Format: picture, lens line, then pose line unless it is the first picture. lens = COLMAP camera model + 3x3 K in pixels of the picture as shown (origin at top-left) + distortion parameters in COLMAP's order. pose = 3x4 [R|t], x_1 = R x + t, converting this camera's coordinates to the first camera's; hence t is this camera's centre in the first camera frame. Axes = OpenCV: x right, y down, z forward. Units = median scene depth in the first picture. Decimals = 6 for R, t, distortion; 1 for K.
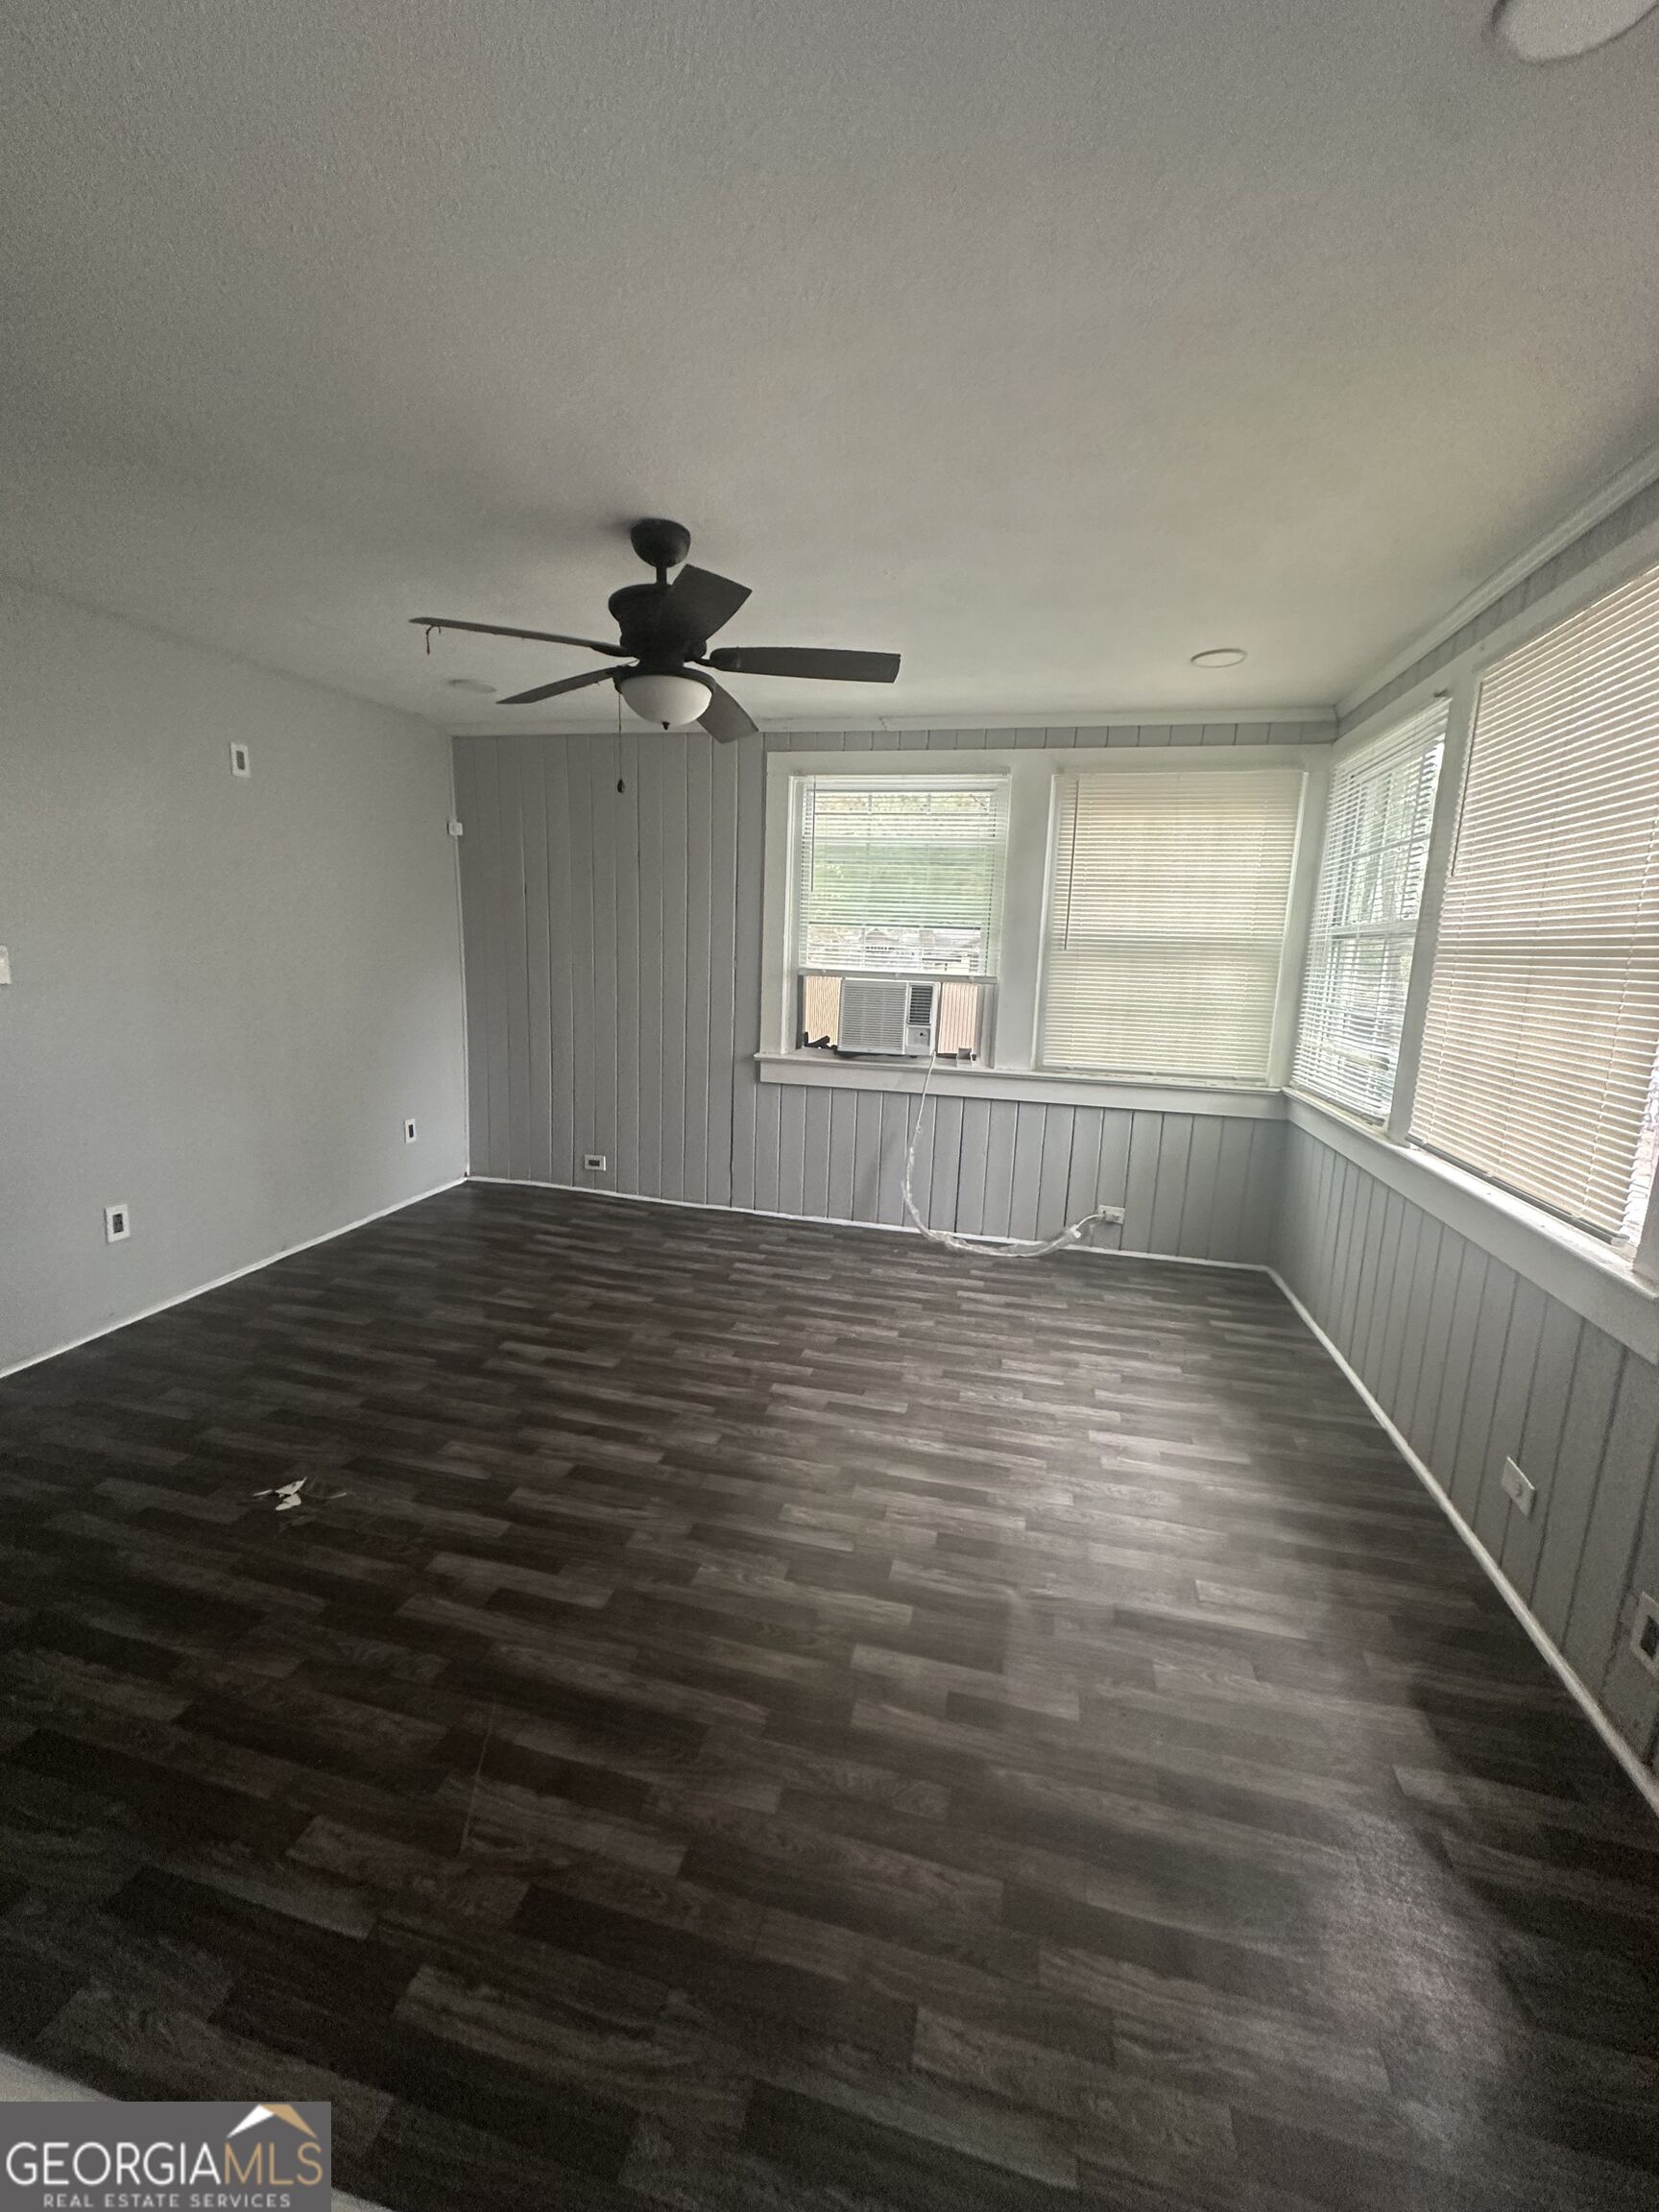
lens RADIAL K [[878.7, 0, 832.6], [0, 878.7, 1105.6], [0, 0, 1]] dist [-0.010011, 0.000001]
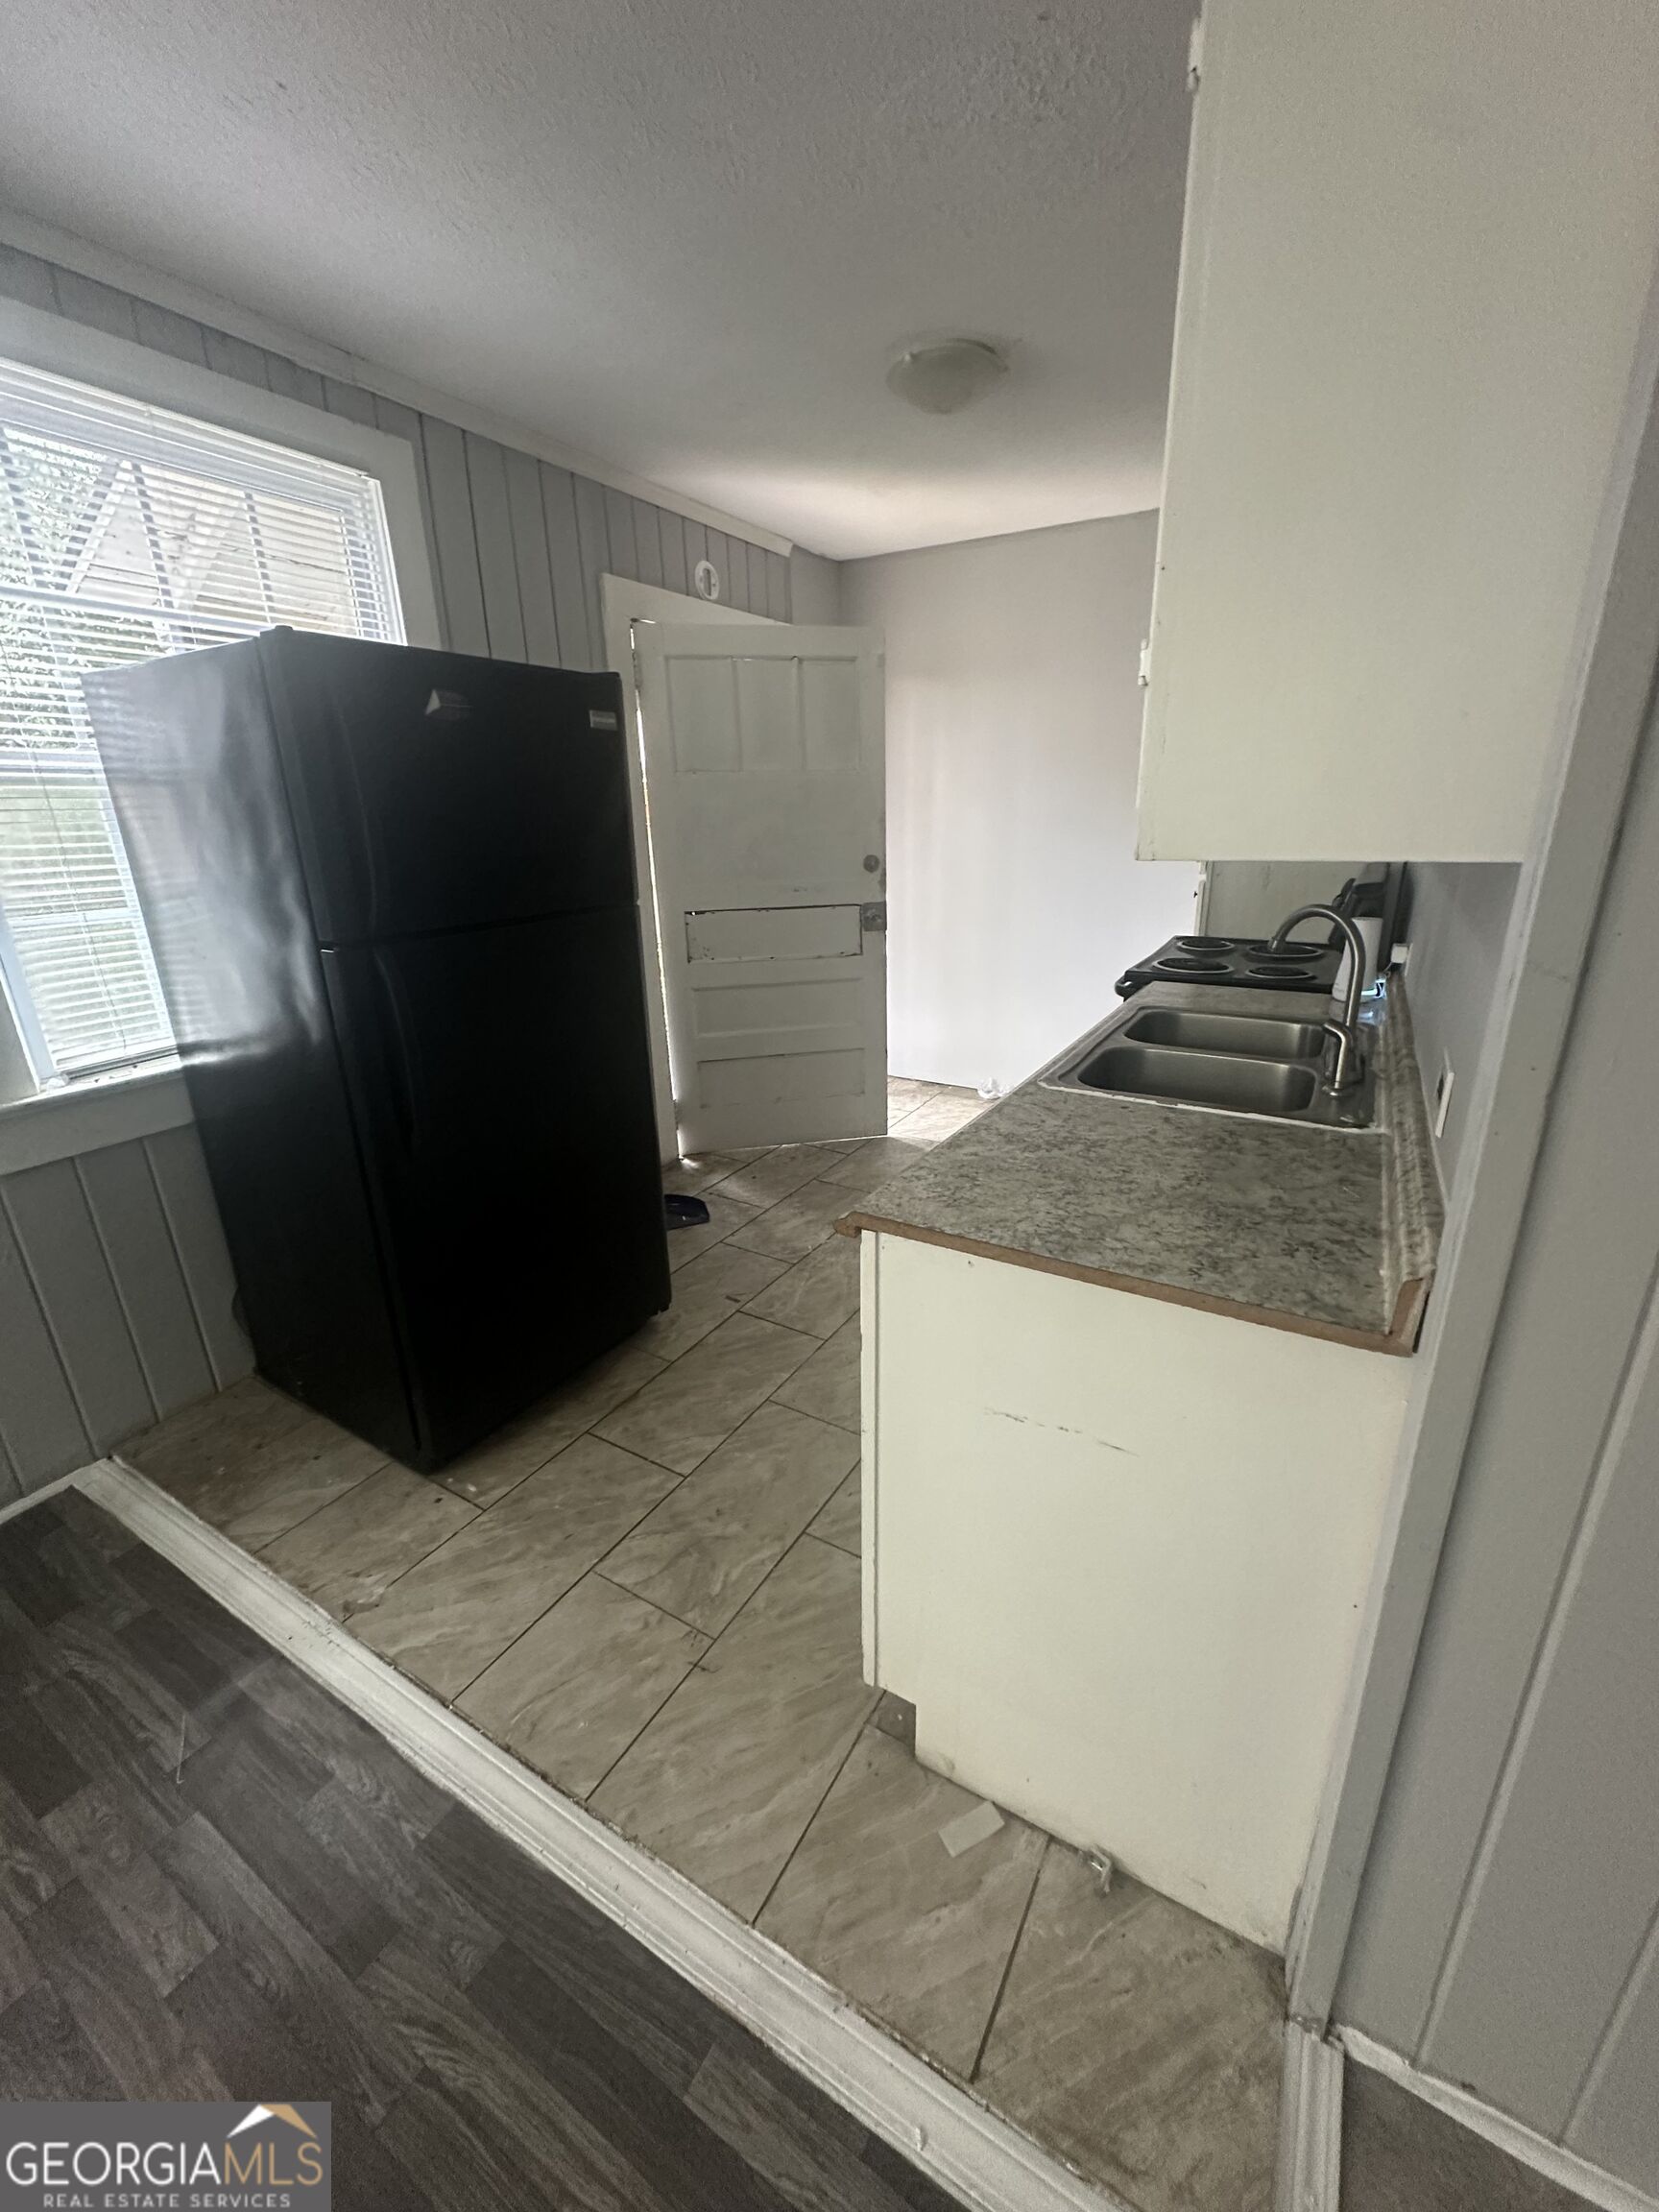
lens RADIAL K [[882.2, 0, 830.5], [0, 882.2, 1103.9], [0, 0, 1]] dist [-0.001595, 0.000448]
pose [[-0.953635, -0.104758, 0.282145, -0.231961], [0.050153, 0.869045, 0.492184, -0.063516], [-0.296757, 0.483514, -0.823498, 0.348264]]
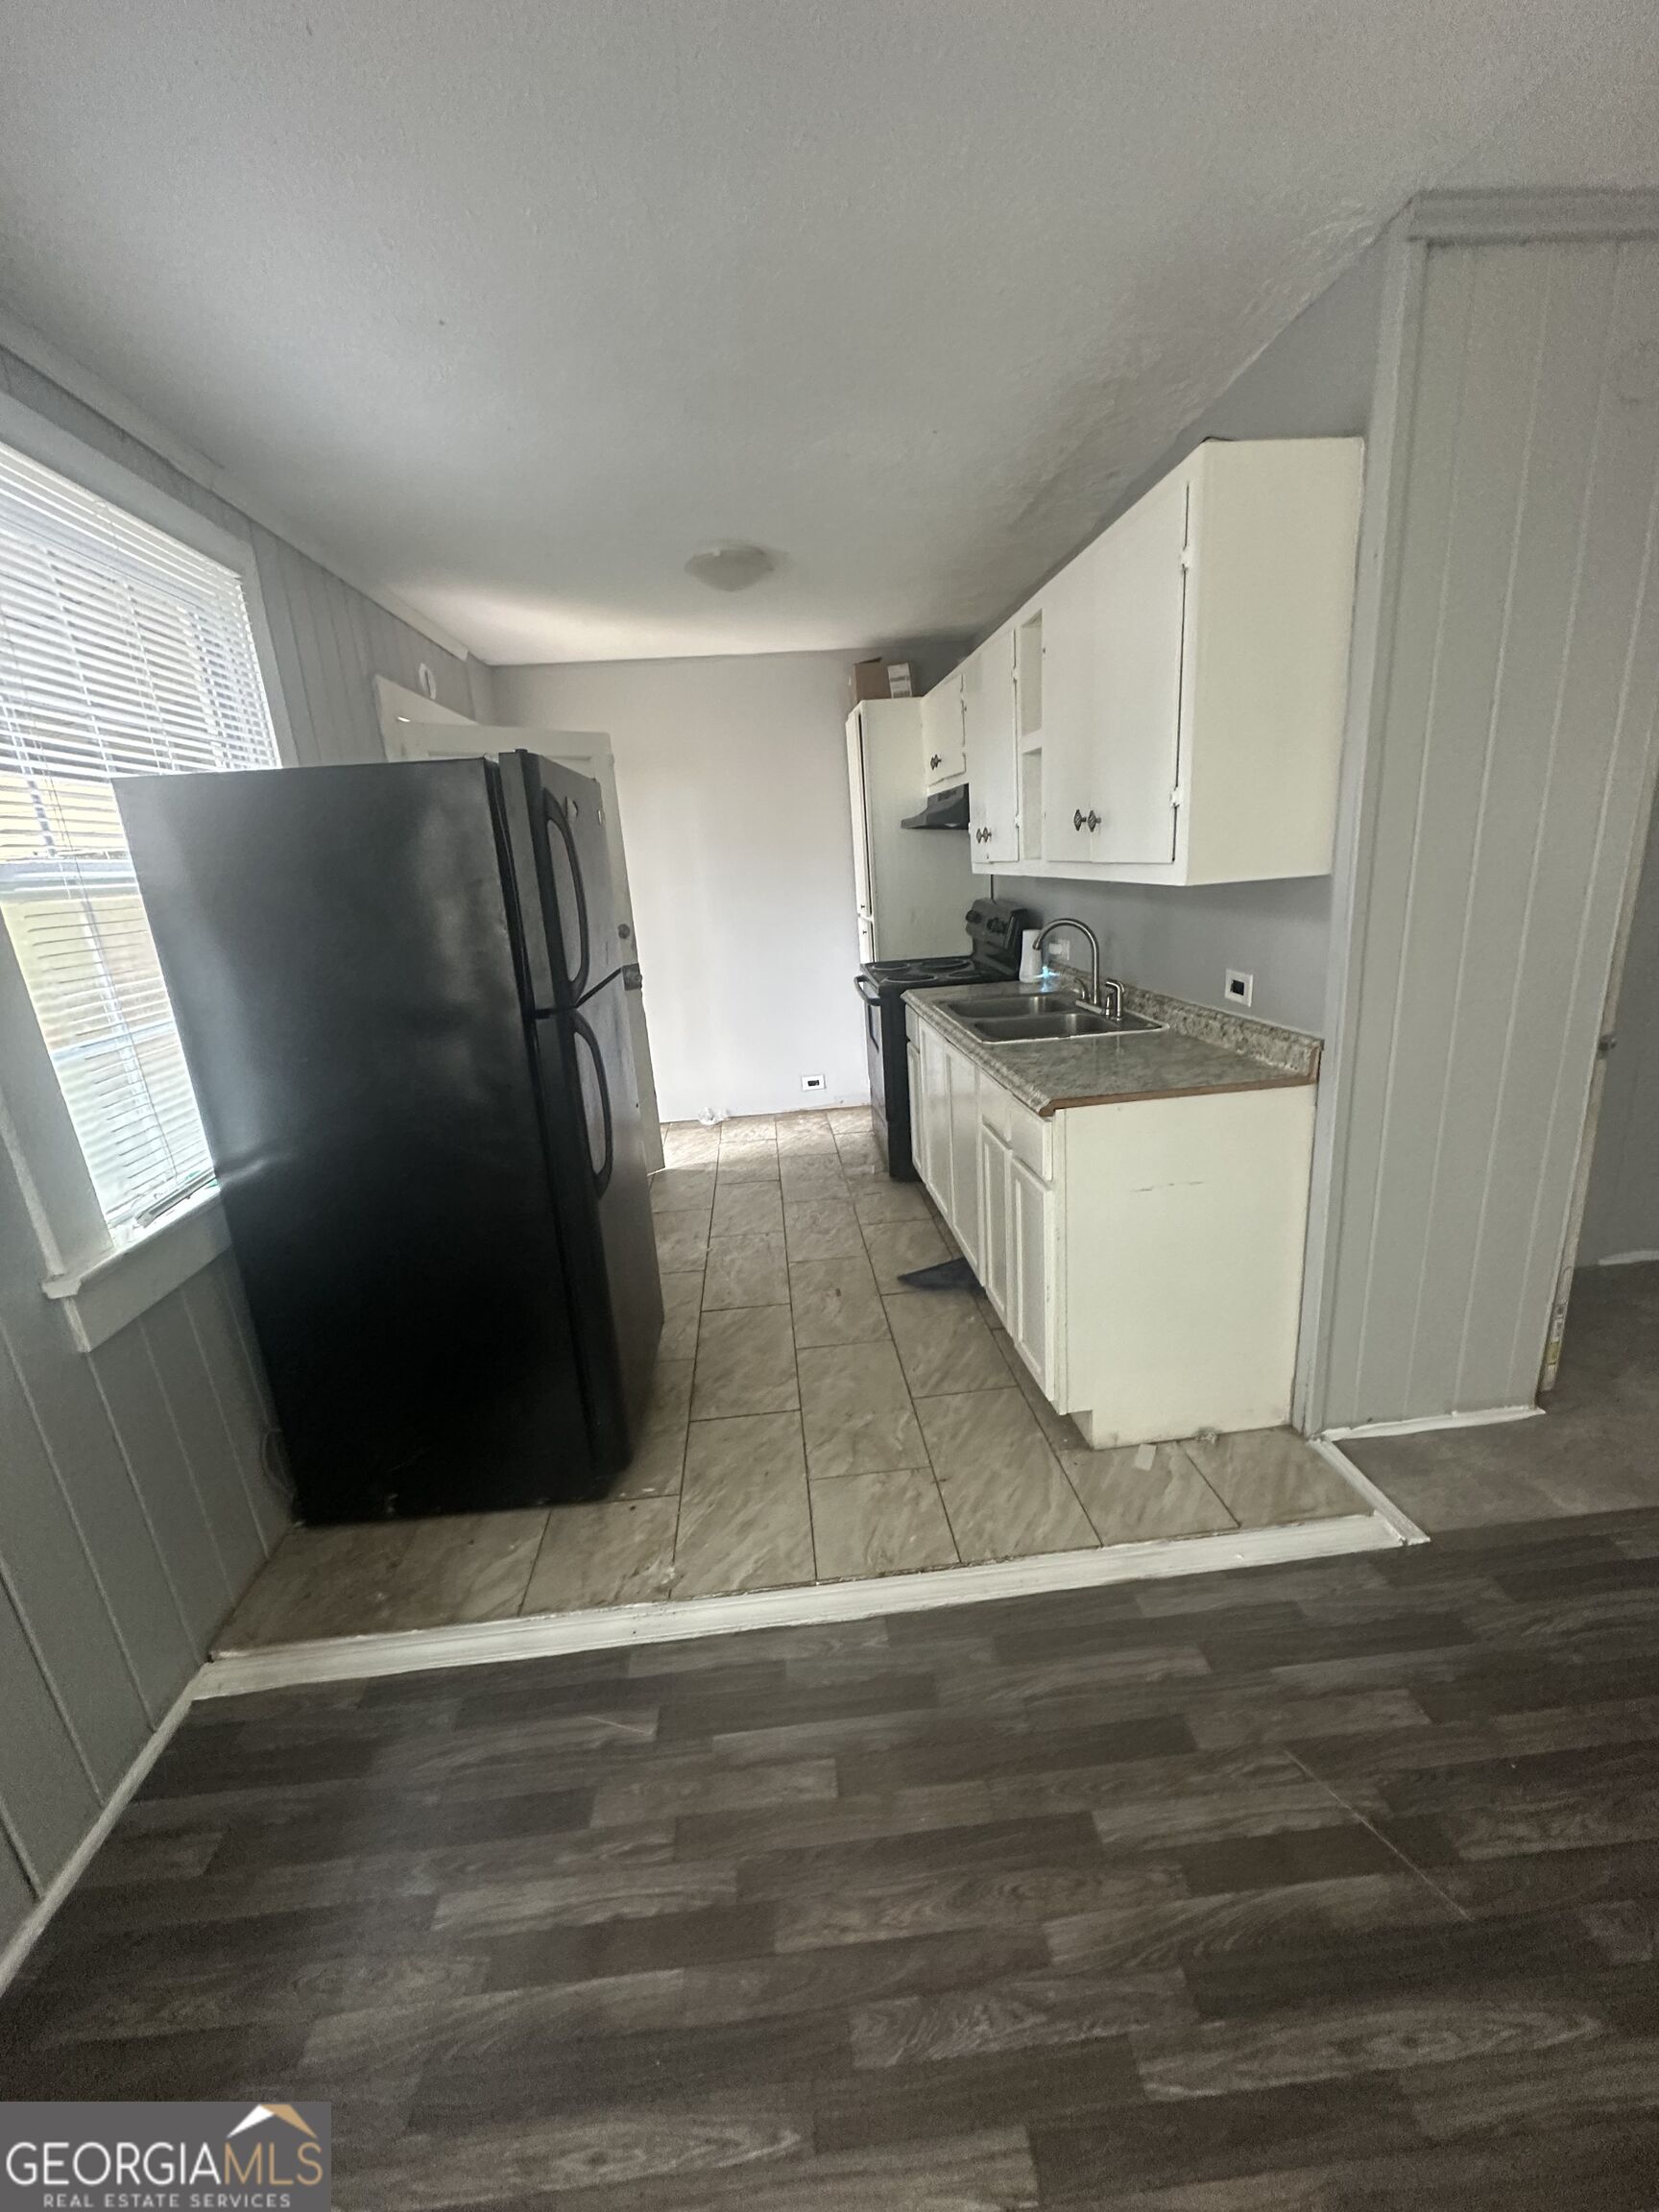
lens RADIAL K [[882.2, 0, 830.5], [0, 882.2, 1103.9], [0, 0, 1]] dist [-0.001595, 0.000448]
pose [[-0.949855, 0.118998, -0.289163, 0.107776], [-0.019230, 0.900775, 0.433859, -0.101164], [0.312100, 0.417664, -0.853317, 0.513108]]
